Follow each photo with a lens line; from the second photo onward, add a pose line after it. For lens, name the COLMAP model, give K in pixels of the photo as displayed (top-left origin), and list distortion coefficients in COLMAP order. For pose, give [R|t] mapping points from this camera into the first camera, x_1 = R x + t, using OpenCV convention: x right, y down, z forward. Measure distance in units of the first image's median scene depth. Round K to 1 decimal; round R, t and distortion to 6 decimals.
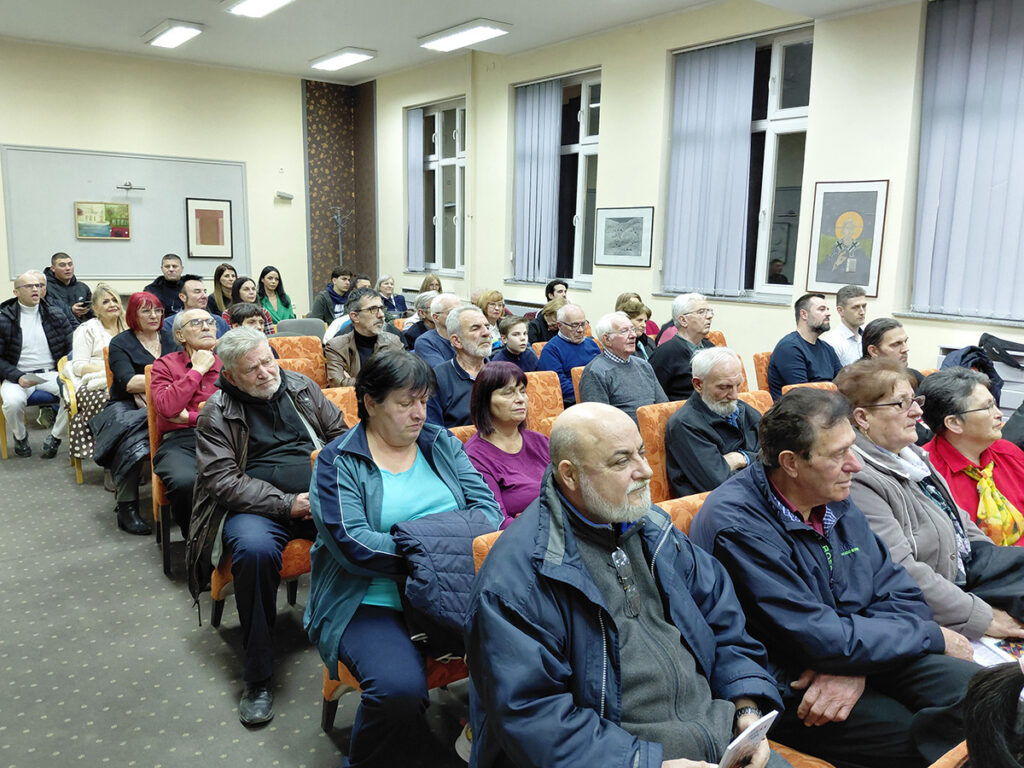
lens RADIAL K [[843.2, 0, 510.7], [0, 843.2, 385.0], [0, 0, 1]] dist [0.010253, -0.040945]
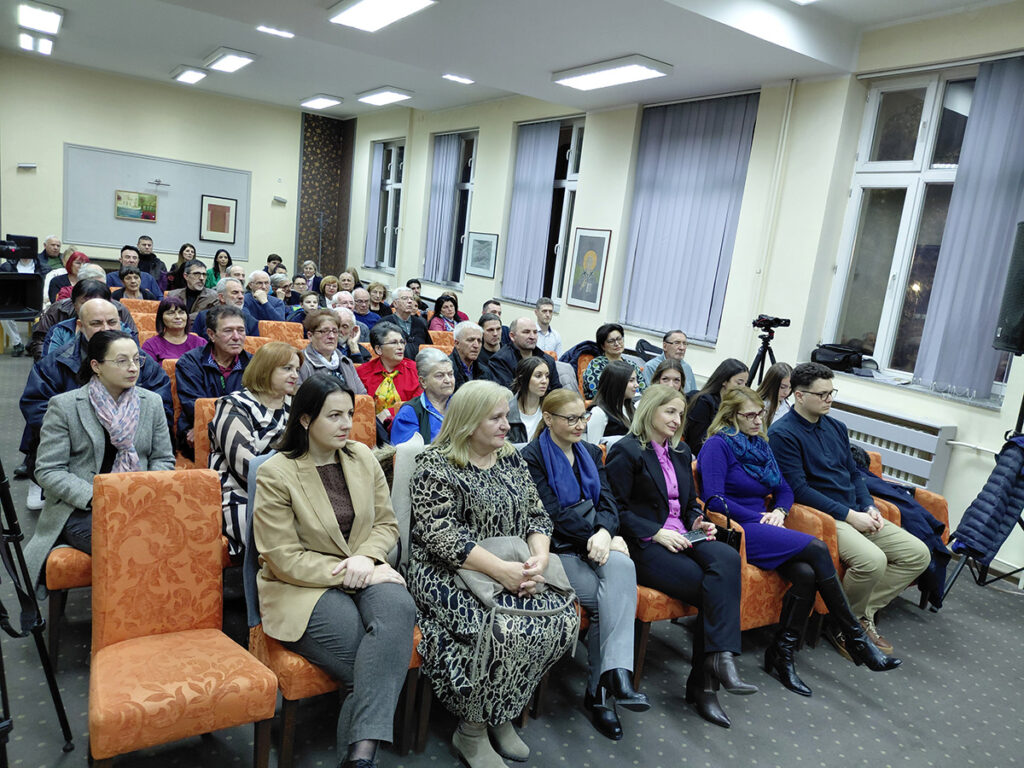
lens RADIAL K [[753.7, 0, 512.7], [0, 753.7, 413.5], [0, 0, 1]] dist [-0.013652, -0.003065]
pose [[0.991629, 0.114346, -0.059981, 0.223224], [-0.112039, 0.992877, 0.040524, 0.019929], [0.064188, -0.033465, 0.997377, -0.174432]]
